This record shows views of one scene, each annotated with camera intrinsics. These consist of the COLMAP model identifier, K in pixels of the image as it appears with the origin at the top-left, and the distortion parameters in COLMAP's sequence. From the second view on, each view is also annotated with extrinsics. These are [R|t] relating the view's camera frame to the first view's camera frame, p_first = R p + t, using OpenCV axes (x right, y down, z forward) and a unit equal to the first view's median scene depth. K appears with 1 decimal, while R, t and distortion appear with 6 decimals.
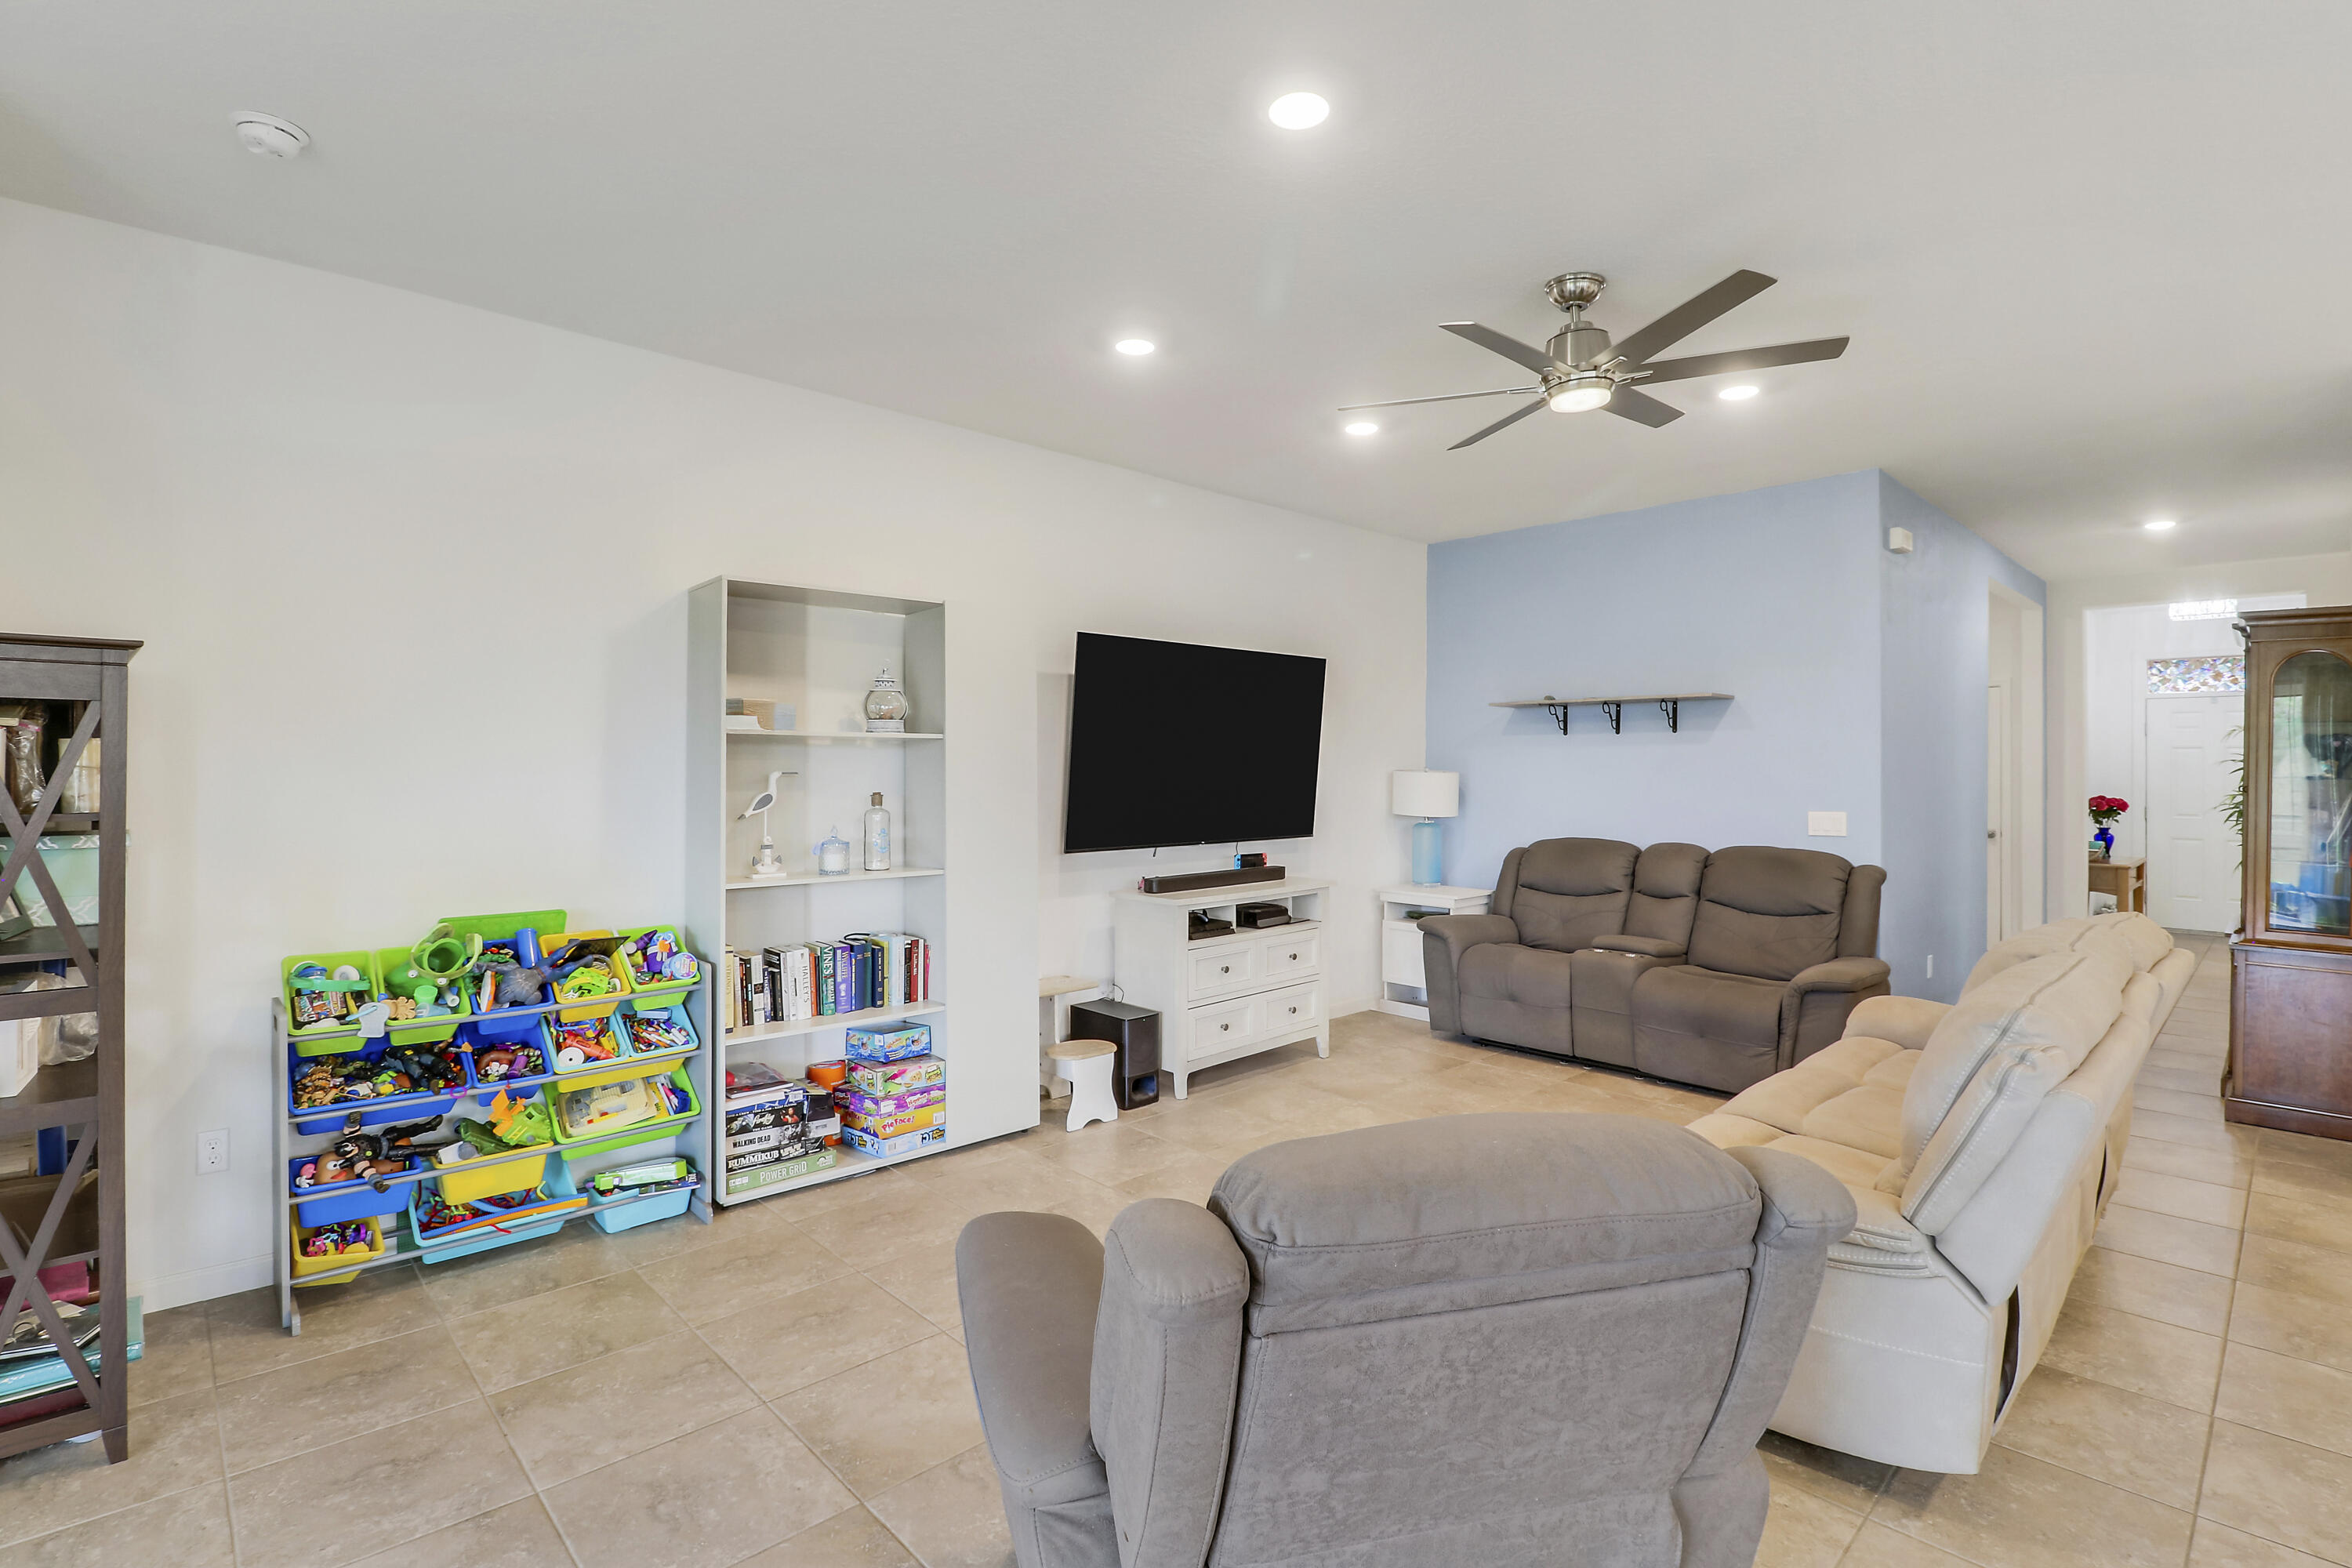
lens RADIAL K [[1098.4, 0, 1196.1], [0, 1098.4, 749.9], [0, 0, 1]] dist [0.004434, -0.014503]
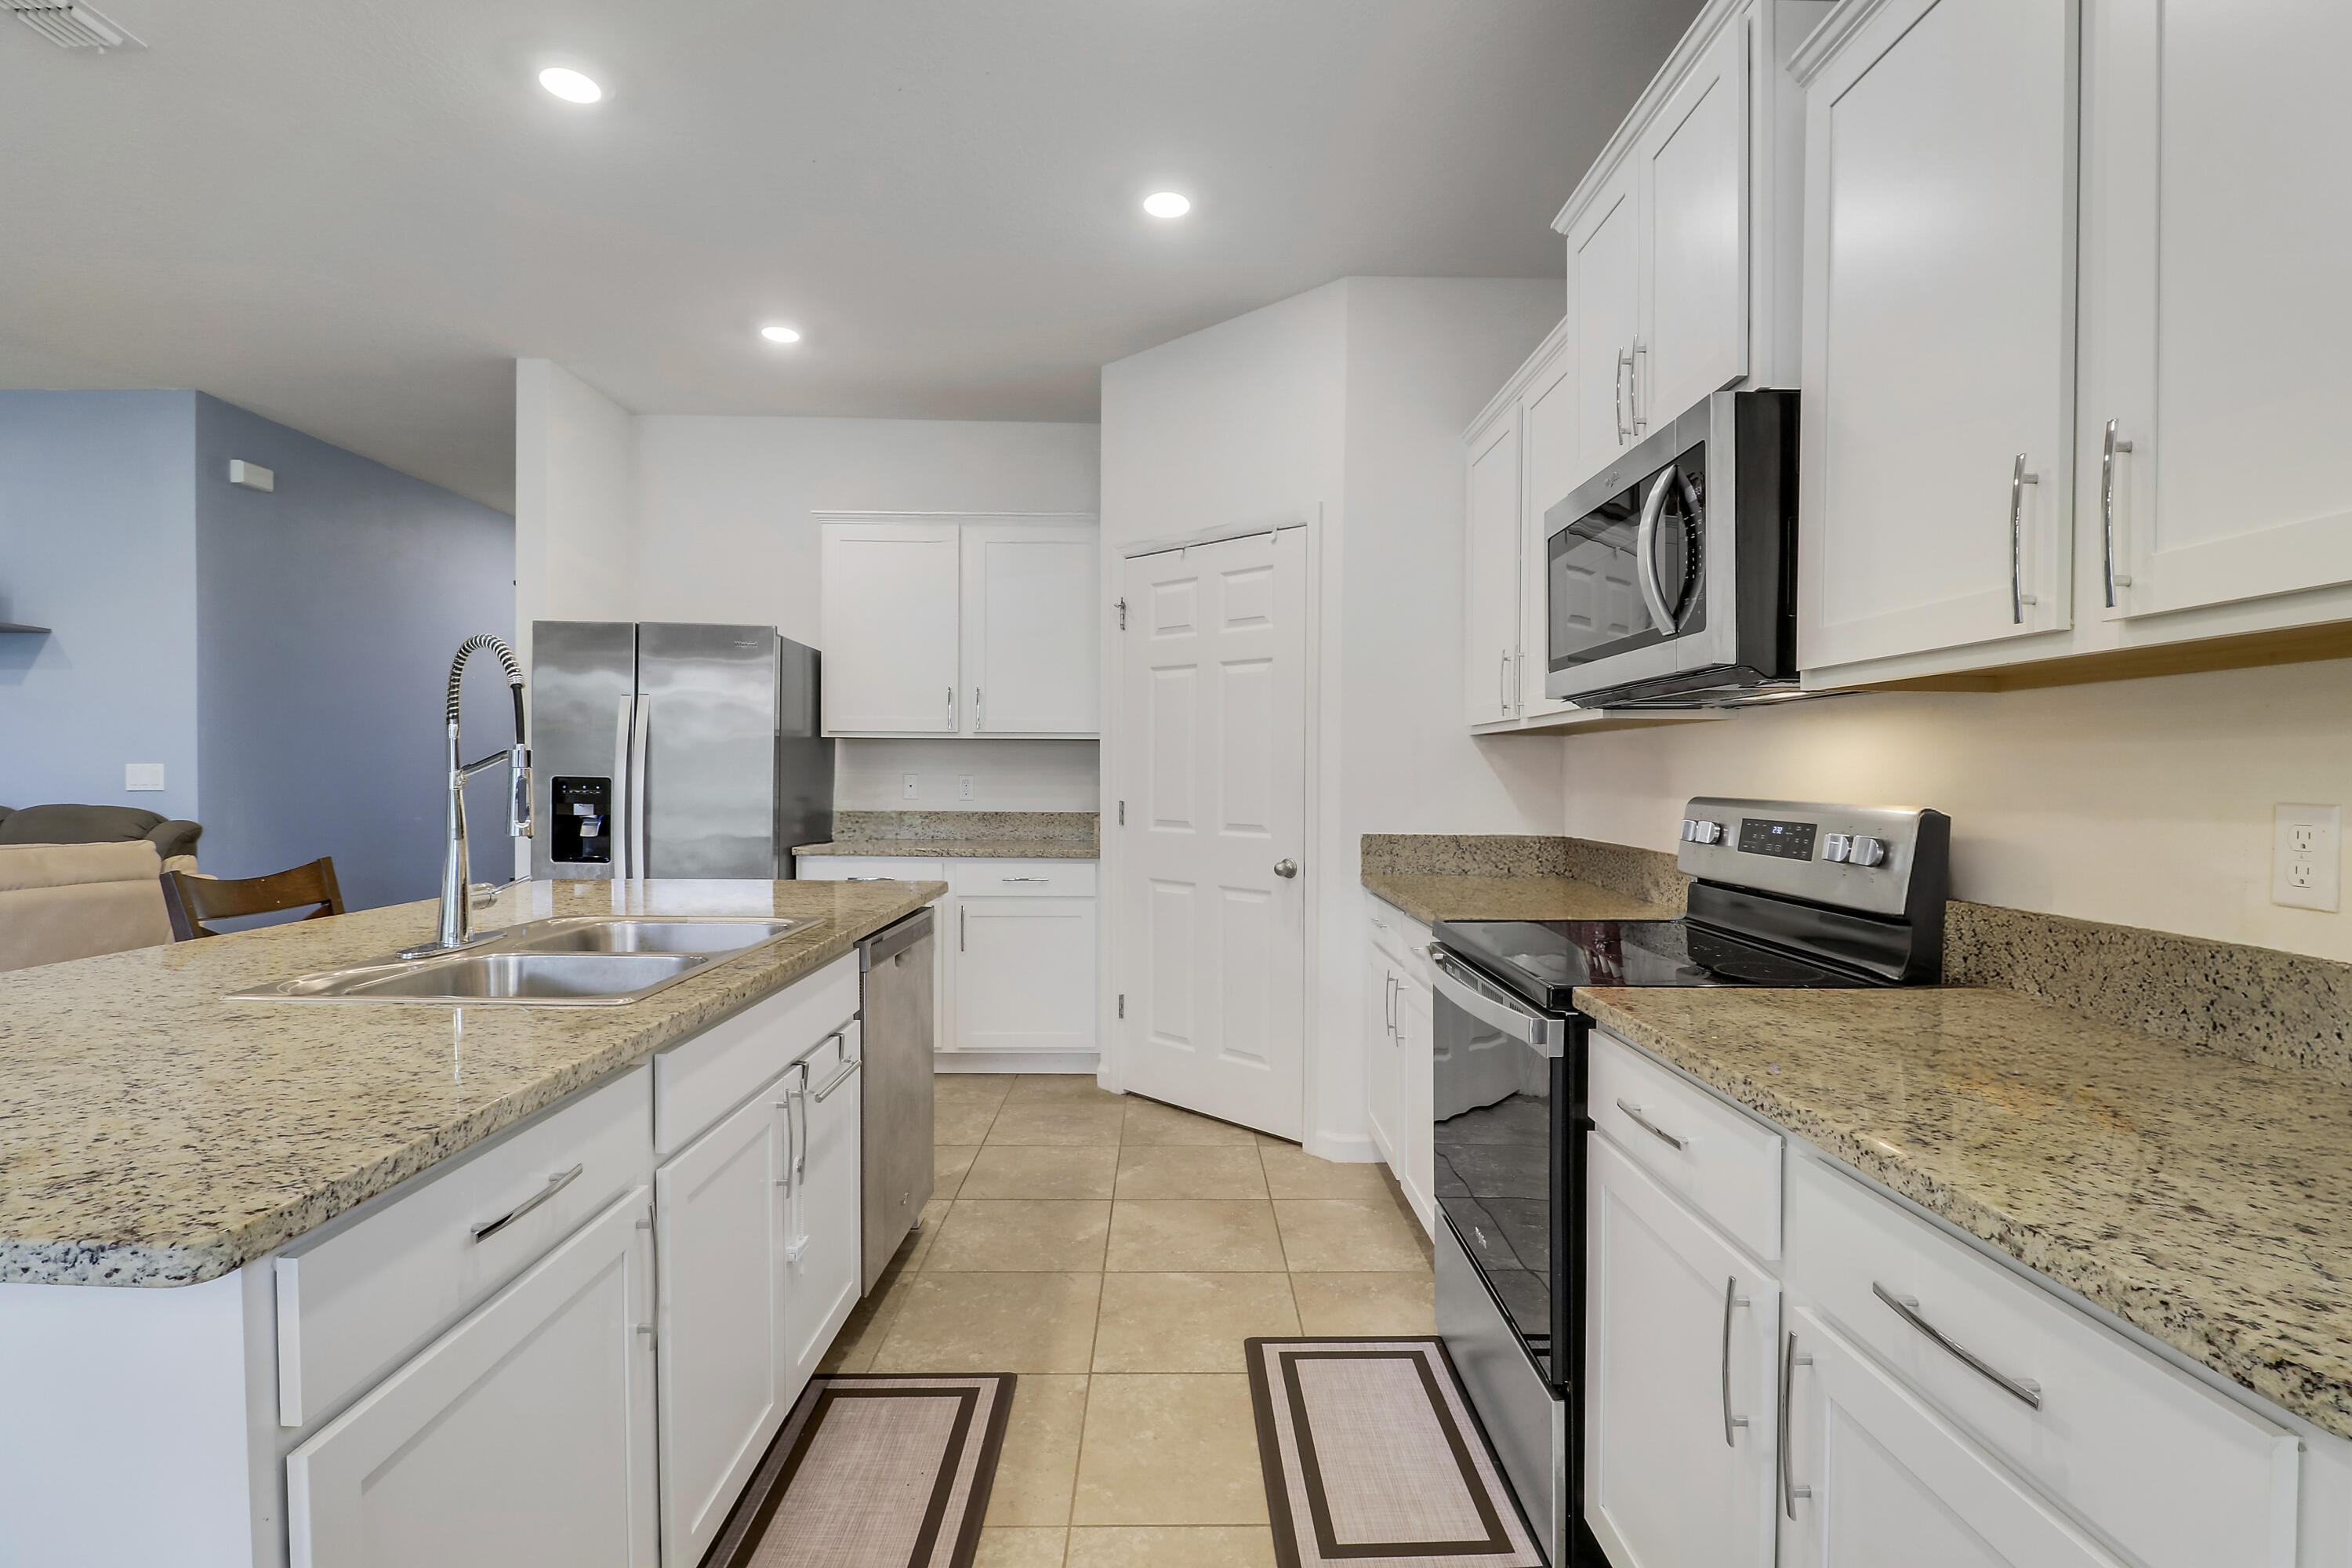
lens RADIAL K [[1090.9, 0, 1190.5], [0, 1090.9, 785.9], [0, 0, 1]] dist [0.003270, -0.014407]
pose [[0.680367, -0.003197, 0.732865, 0.750518], [-0.021037, 0.999493, 0.023890, 0.050901], [-0.732570, -0.031671, 0.679955, -0.337663]]
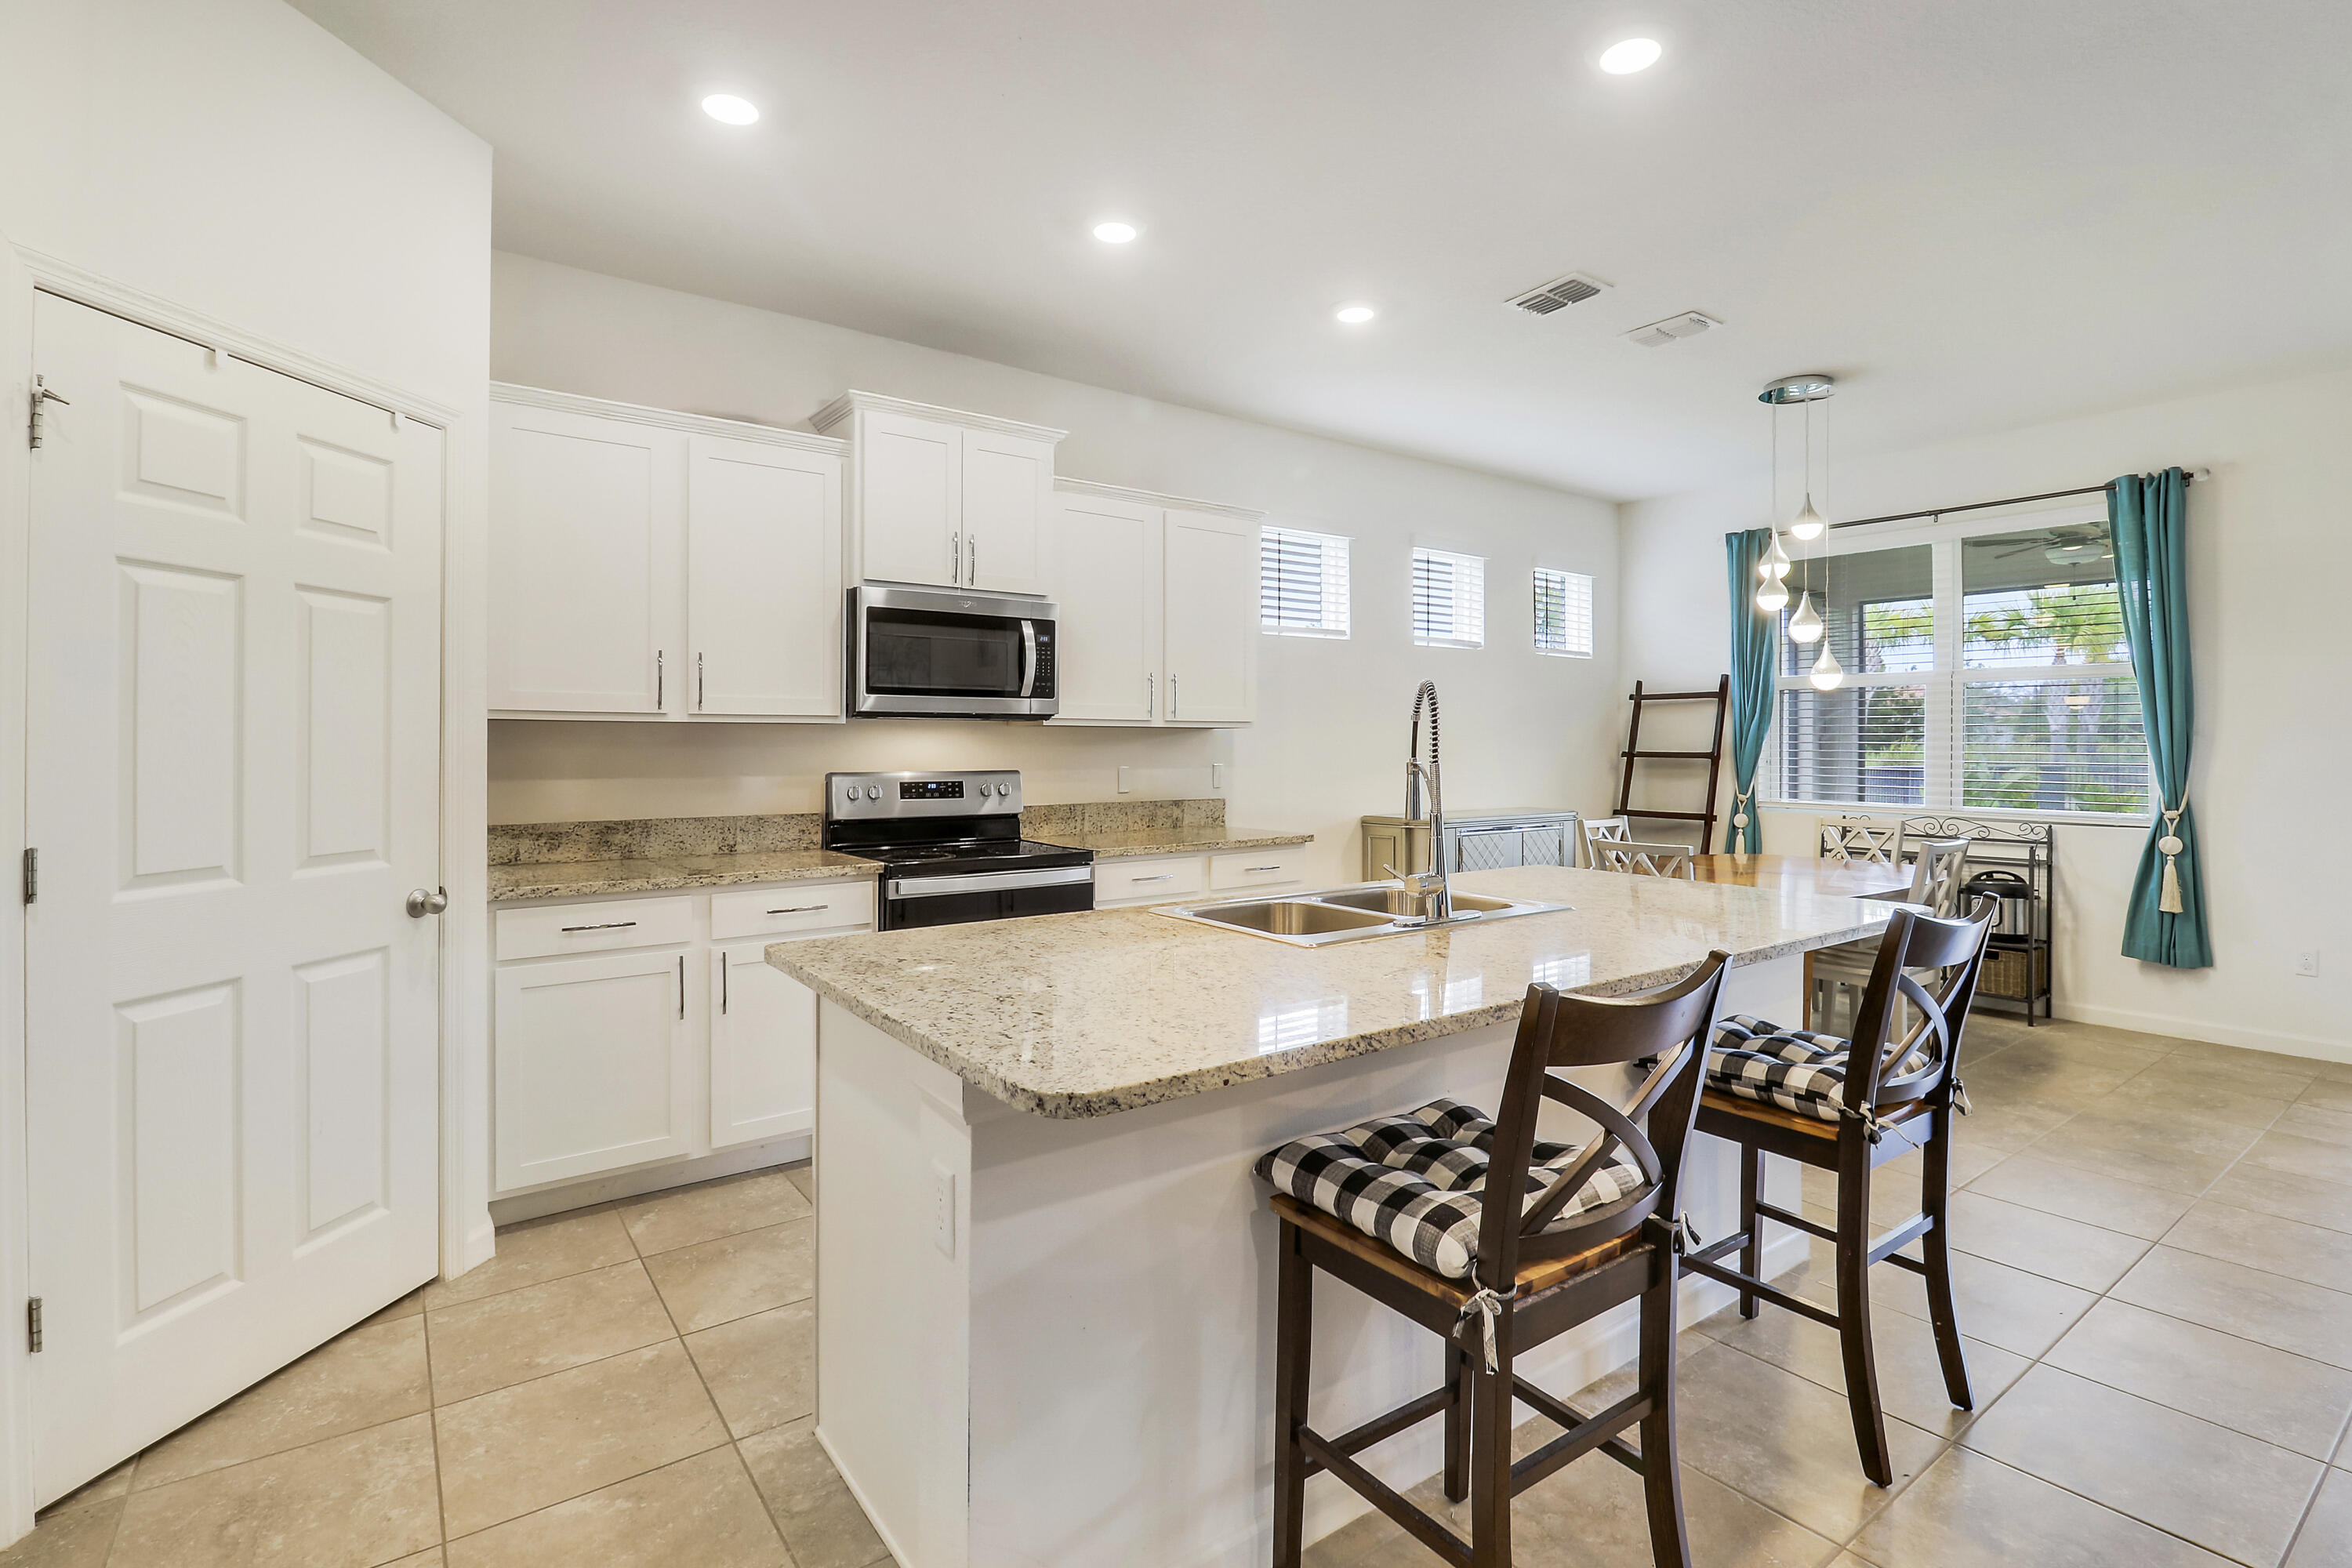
lens RADIAL K [[1098.4, 0, 1196.1], [0, 1098.4, 749.9], [0, 0, 1]] dist [0.004434, -0.014503]
pose [[-0.991577, -0.005364, 0.129408, 0.957772], [-0.006650, 0.999933, -0.009507, 0.052506], [-0.129349, -0.010288, -0.991546, 0.941256]]
